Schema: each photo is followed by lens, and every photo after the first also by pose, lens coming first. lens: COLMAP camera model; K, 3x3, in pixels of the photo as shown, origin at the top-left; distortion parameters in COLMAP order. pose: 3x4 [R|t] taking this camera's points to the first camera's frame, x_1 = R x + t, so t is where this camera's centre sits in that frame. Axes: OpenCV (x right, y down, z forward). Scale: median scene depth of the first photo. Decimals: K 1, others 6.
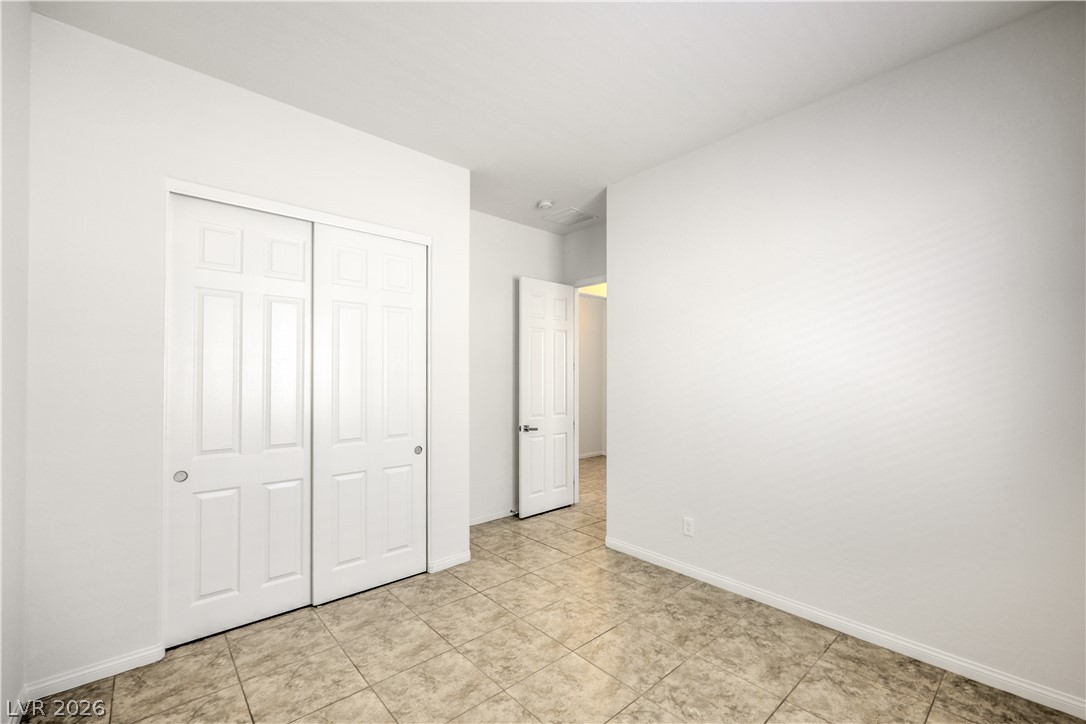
lens RADIAL K [[448.6, 0, 554.3], [0, 448.6, 363.4], [0, 0, 1]] dist [-0.003434, 0.000963]
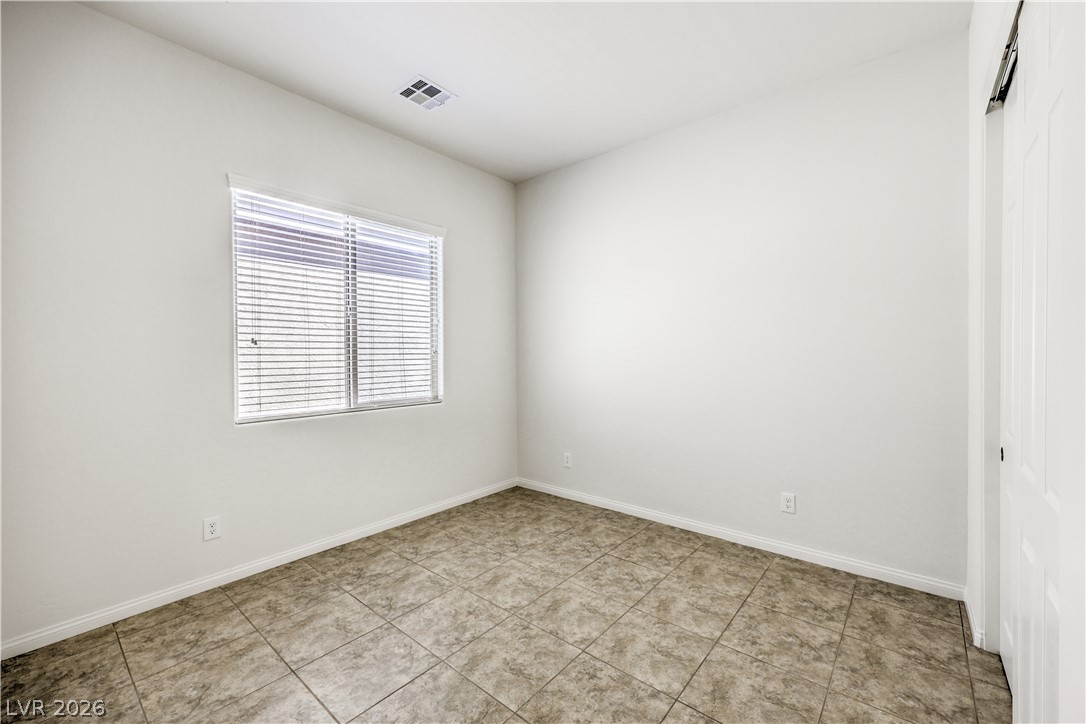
lens RADIAL K [[448.6, 0, 548.8], [0, 448.6, 356.2], [0, 0, 1]] dist [-0.003434, 0.000963]
pose [[-0.991176, 0.010758, -0.132112, 0.084406], [0.014113, 0.999601, -0.024486, 0.100273], [0.131795, -0.026134, -0.990932, 1.933850]]
